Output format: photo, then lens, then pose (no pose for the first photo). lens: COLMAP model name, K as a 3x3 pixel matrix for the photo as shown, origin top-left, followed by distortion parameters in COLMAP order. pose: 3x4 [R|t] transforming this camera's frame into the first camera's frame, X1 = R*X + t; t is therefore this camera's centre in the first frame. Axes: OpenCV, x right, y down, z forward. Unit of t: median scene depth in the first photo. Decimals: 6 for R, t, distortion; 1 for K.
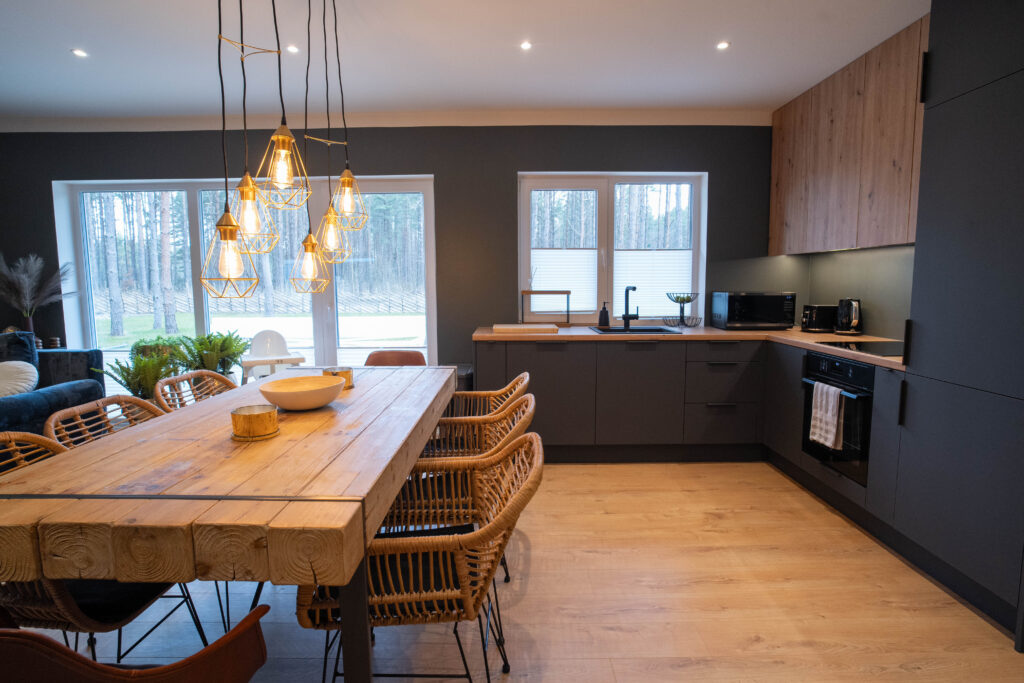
lens RADIAL K [[545.2, 0, 513.7], [0, 545.2, 344.5], [0, 0, 1]] dist [-0.031004, 0.002922]
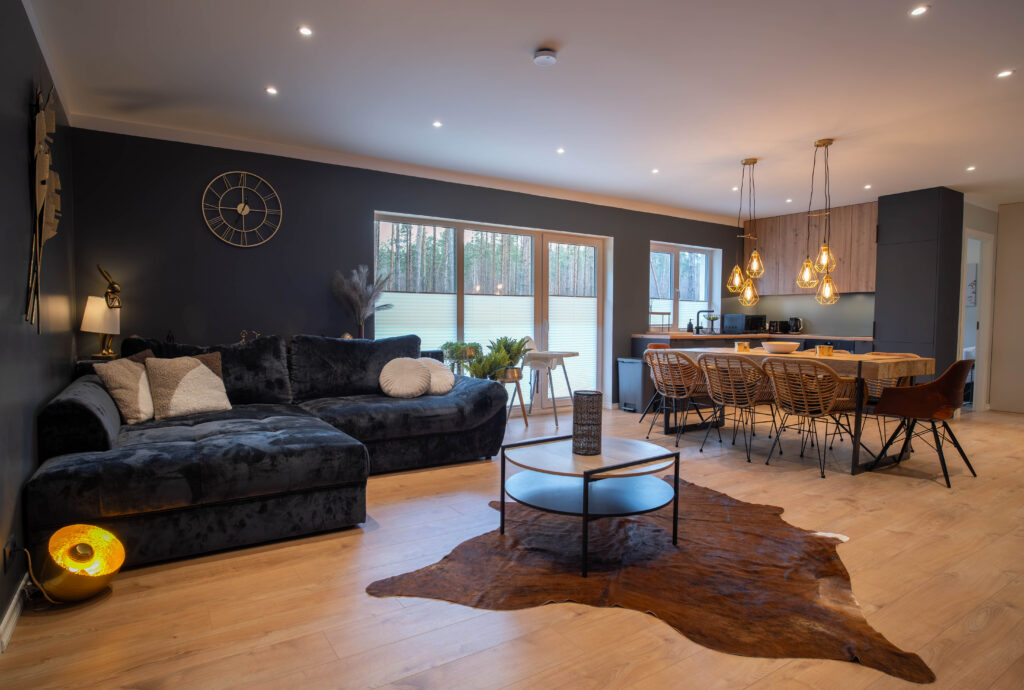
lens RADIAL K [[545.2, 0, 520.3], [0, 545.2, 346.7], [0, 0, 1]] dist [-0.031004, 0.002922]
pose [[0.845379, -0.013729, 0.533991, -1.193207], [0.046012, 0.997826, -0.047188, 0.066445], [-0.532182, 0.064461, 0.844173, -0.170118]]
